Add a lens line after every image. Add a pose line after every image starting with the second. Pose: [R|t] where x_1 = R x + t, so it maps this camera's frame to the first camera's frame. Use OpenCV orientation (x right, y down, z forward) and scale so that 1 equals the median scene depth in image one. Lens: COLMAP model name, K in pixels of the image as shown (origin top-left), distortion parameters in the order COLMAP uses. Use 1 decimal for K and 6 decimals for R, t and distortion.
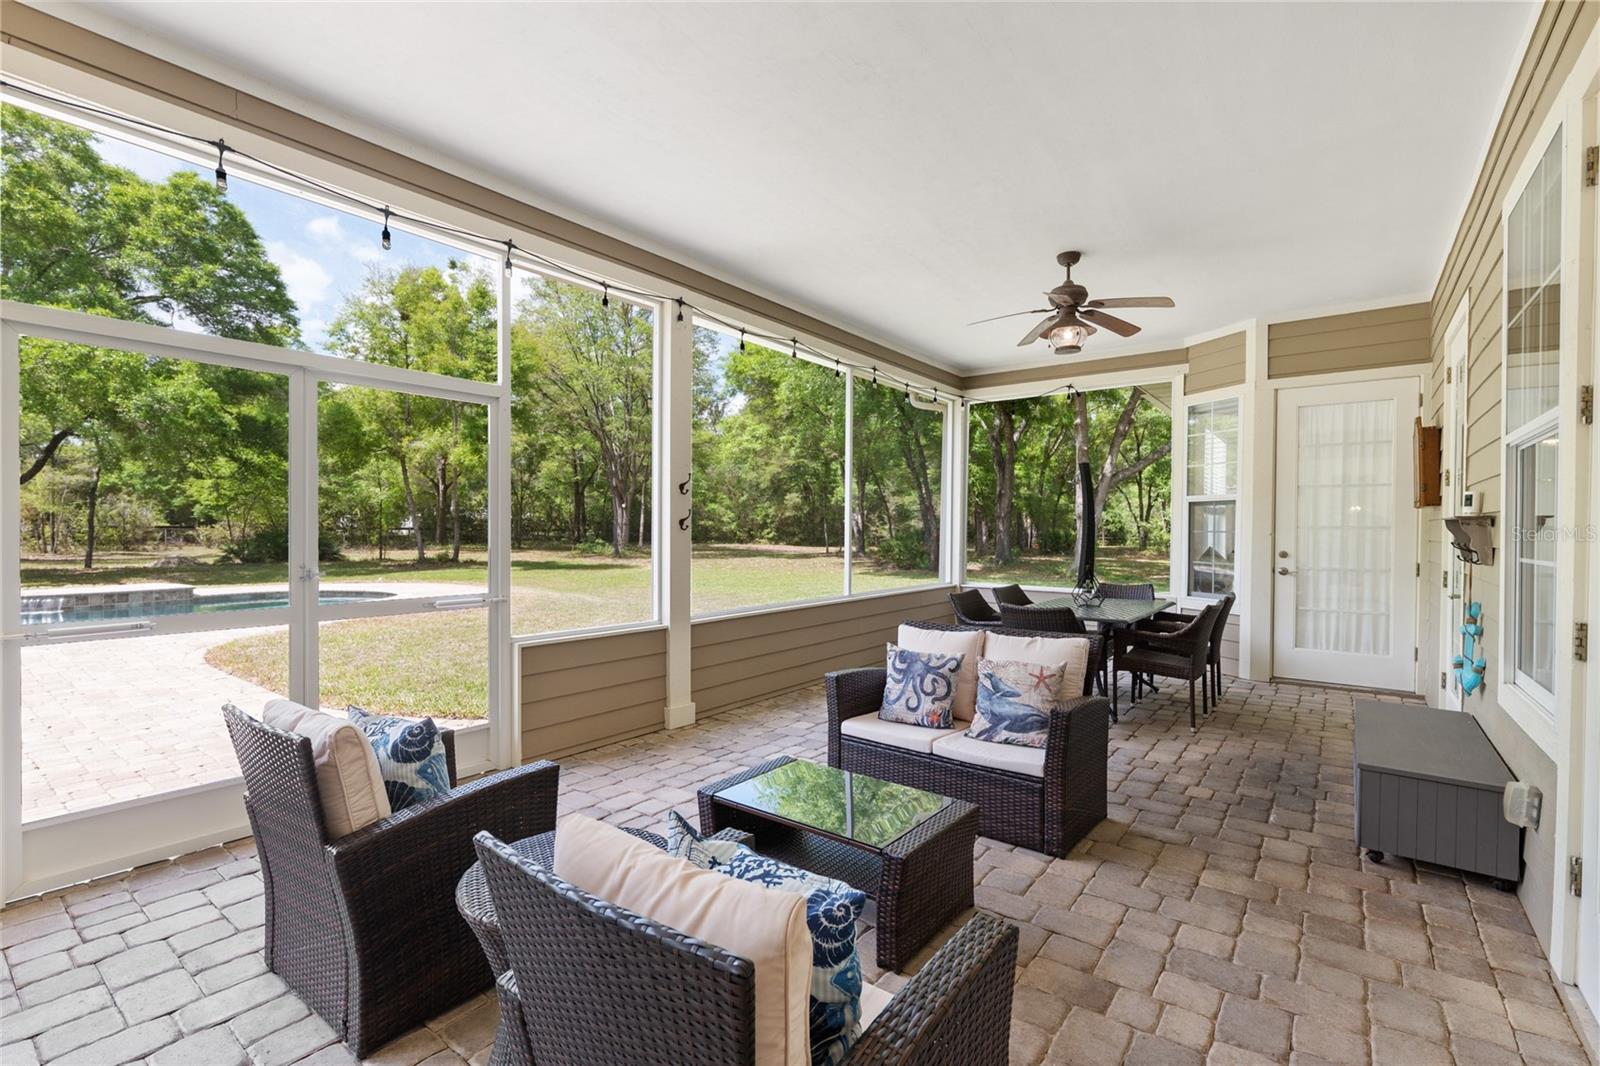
lens RADIAL K [[712.3, 0, 812.9], [0, 712.3, 534.5], [0, 0, 1]] dist [-0.015128, 0.001608]
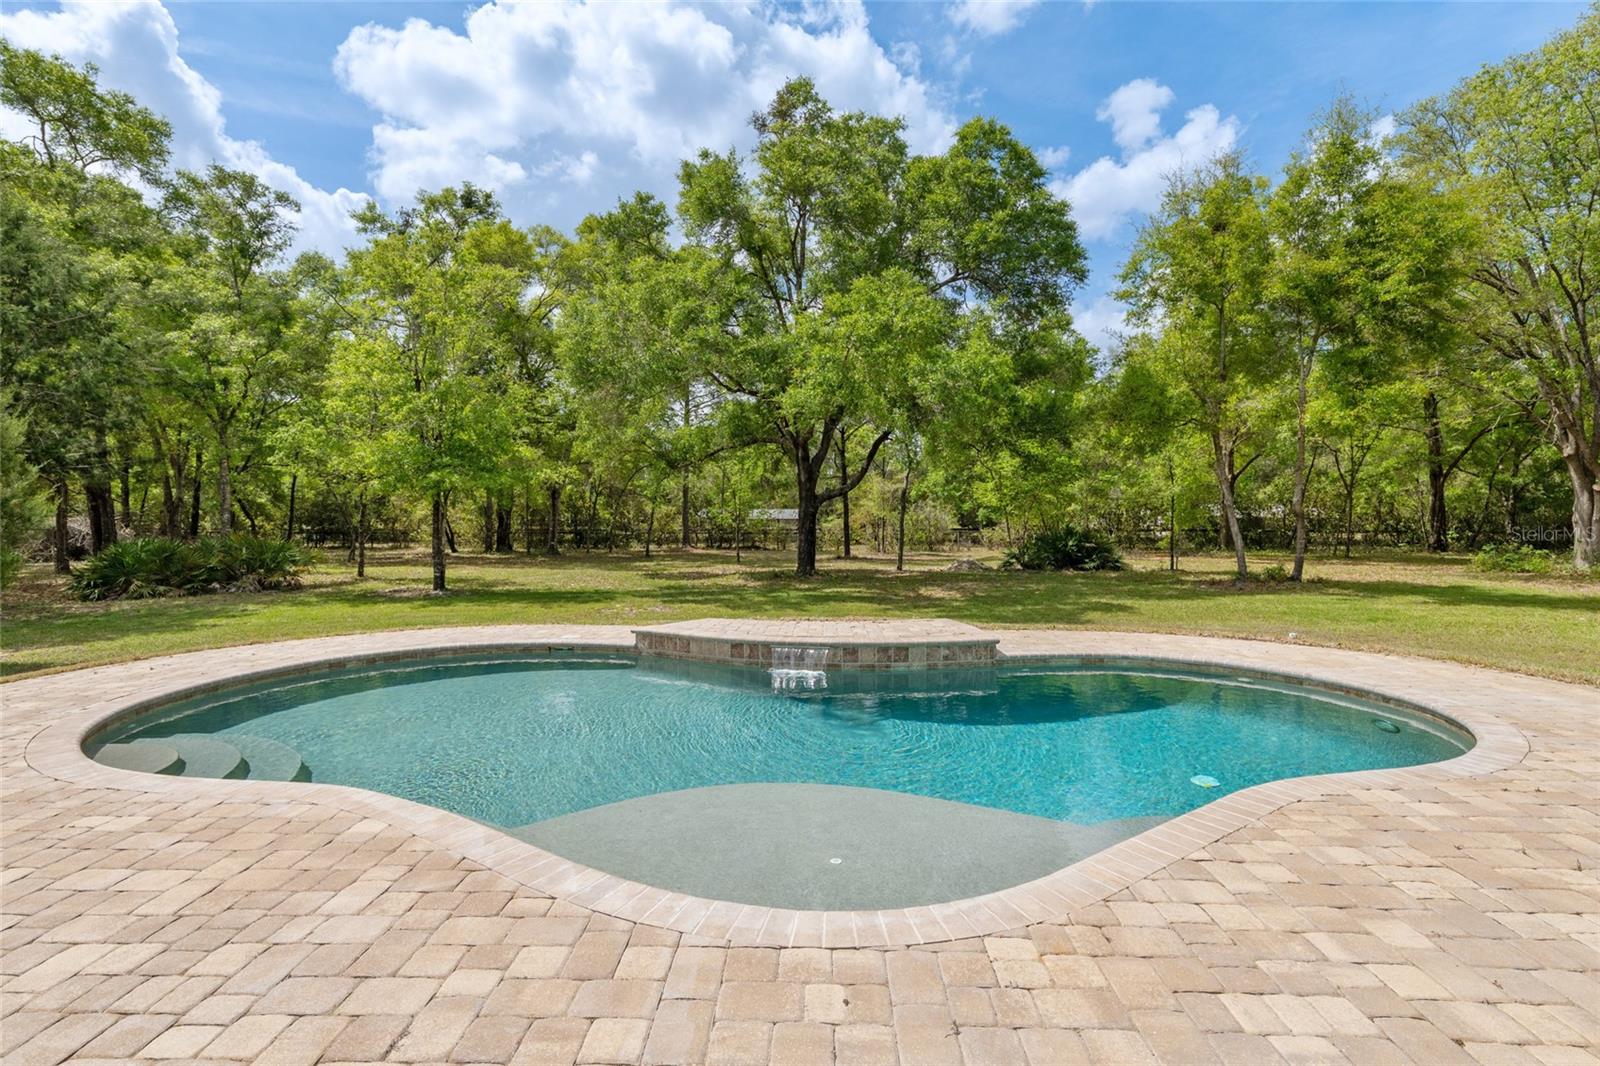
lens RADIAL K [[712.3, 0, 794.7], [0, 712.3, 542.1], [0, 0, 1]] dist [-0.015128, 0.001608]
pose [[0.566147, 0.010866, -0.824232, -0.237289], [-0.002989, 0.999934, 0.011130, -0.003574], [0.824299, -0.003838, 0.566142, 0.257759]]
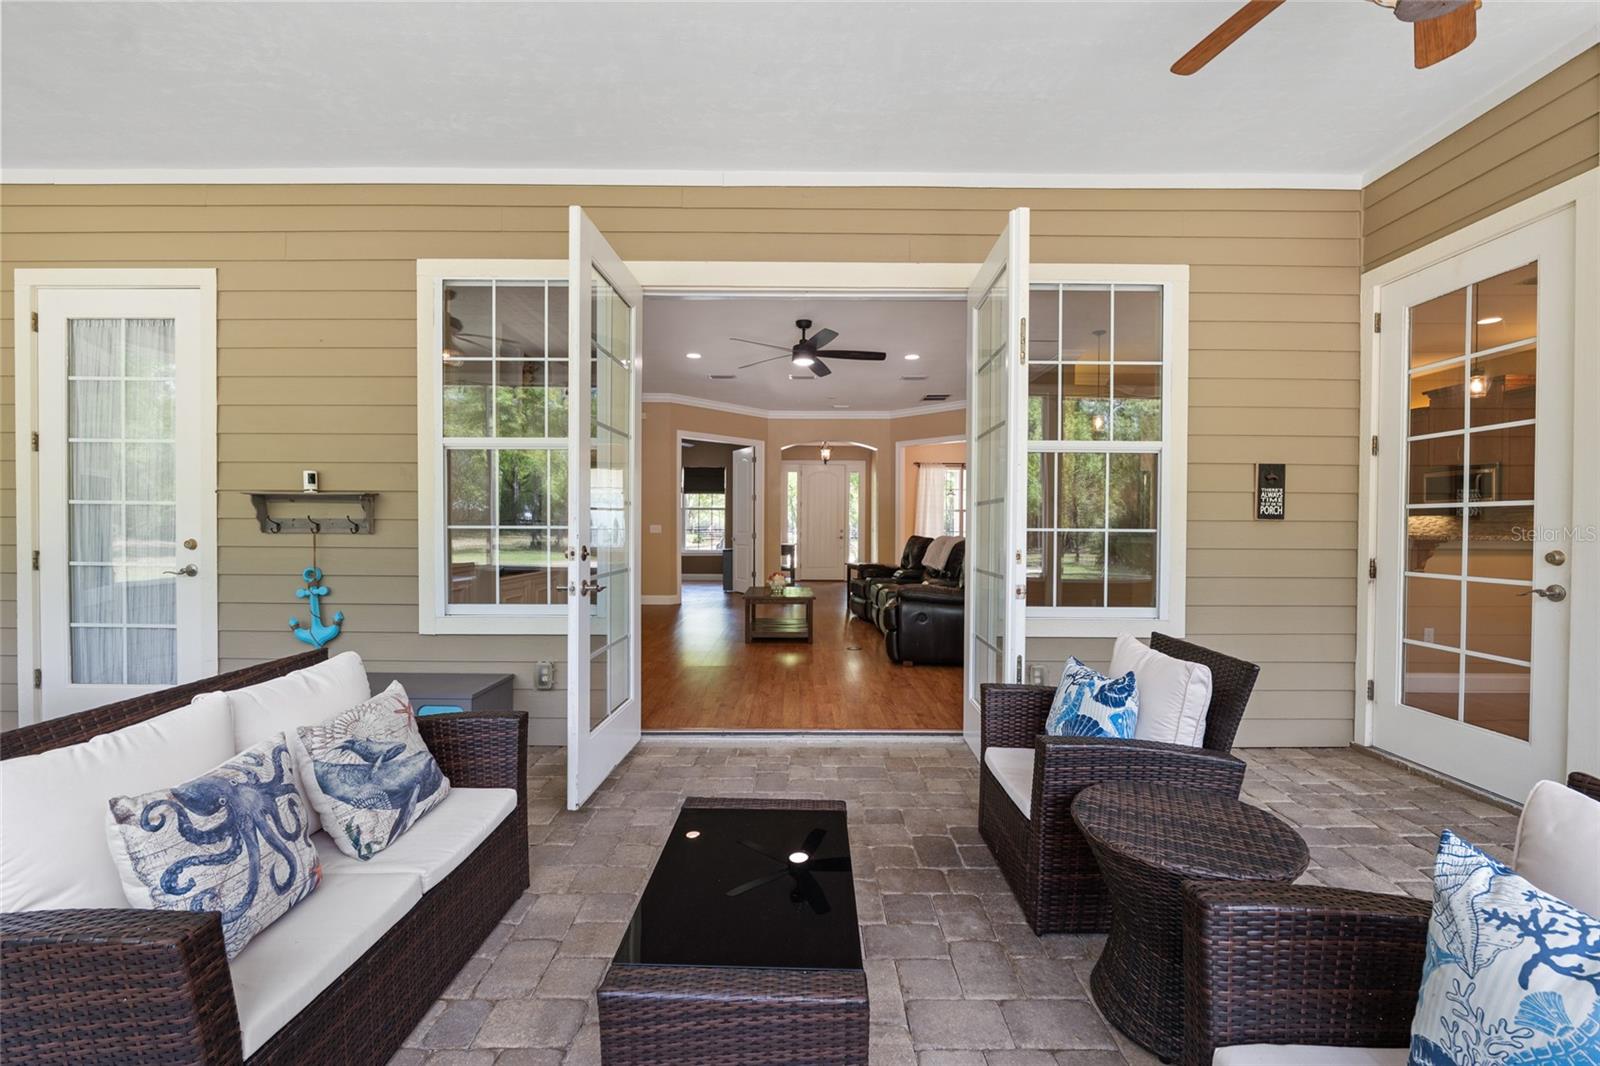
lens RADIAL K [[664.0, 0, 800.8], [0, 664.0, 526.9], [0, 0, 1]] dist [-0.013528, 0.000100]
pose [[-0.593754, -0.018290, 0.804439, -0.049214], [0.000030, 0.999741, 0.022753, 0.000695], [-0.804647, 0.013534, -0.593599, 0.123111]]
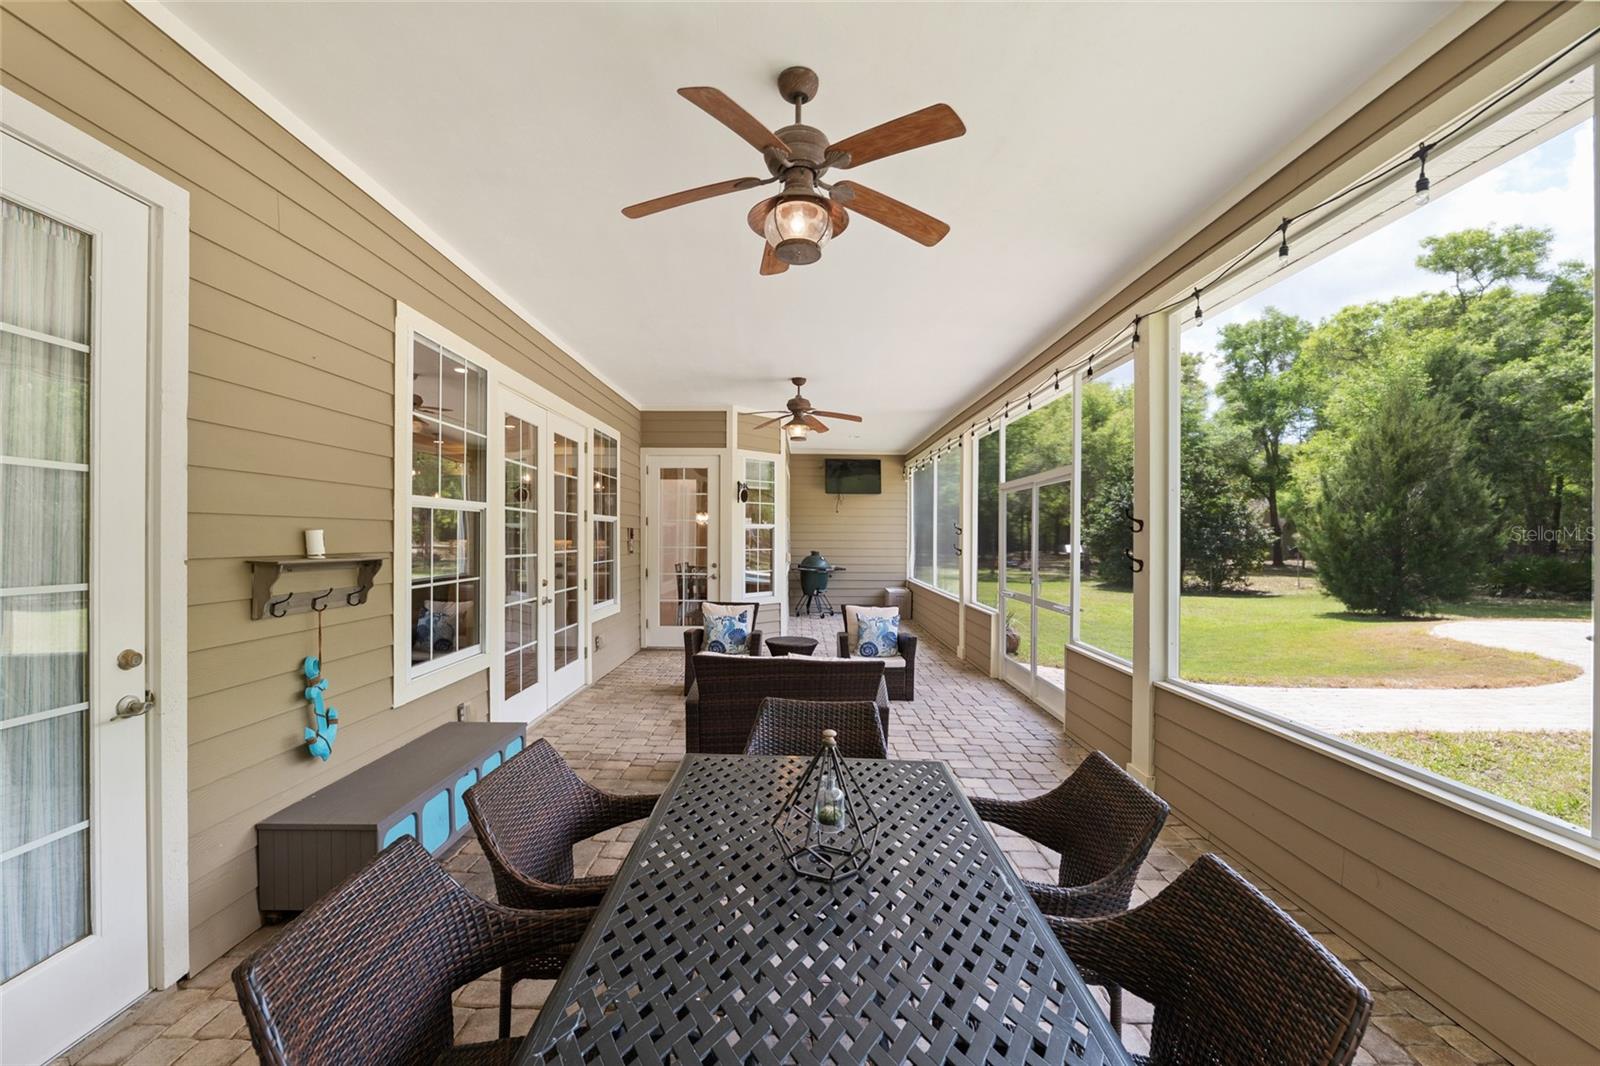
lens RADIAL K [[664.0, 0, 785.9], [0, 664.0, 537.3], [0, 0, 1]] dist [-0.013528, 0.000100]
pose [[-0.812132, -0.011564, -0.583359, 0.117247], [-0.017879, 0.999827, 0.005071, -0.008300], [0.583200, 0.014548, -0.812199, 0.248397]]
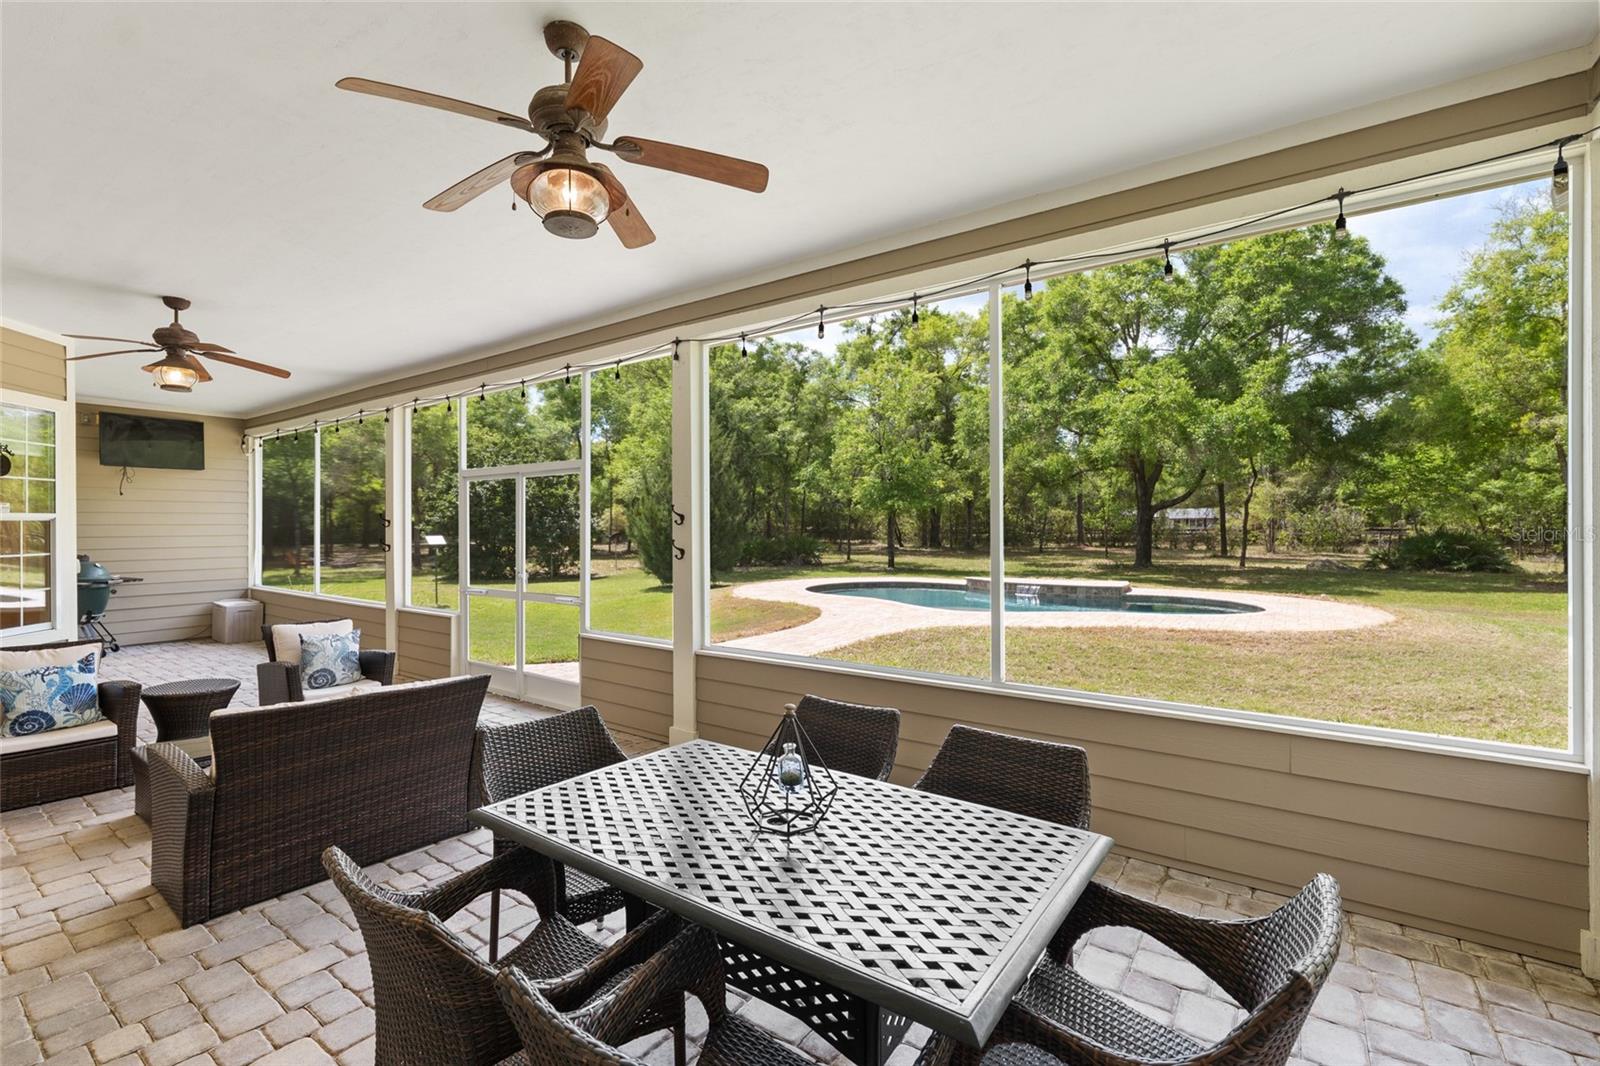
lens RADIAL K [[711.3, 0, 810.8], [0, 711.3, 517.8], [0, 0, 1]] dist [-0.004794, 0.001411]
pose [[0.023823, -0.018233, -0.999550, 0.151944], [-0.004330, 0.999822, -0.018341, -0.008592], [0.999707, 0.004765, 0.023740, 0.204480]]
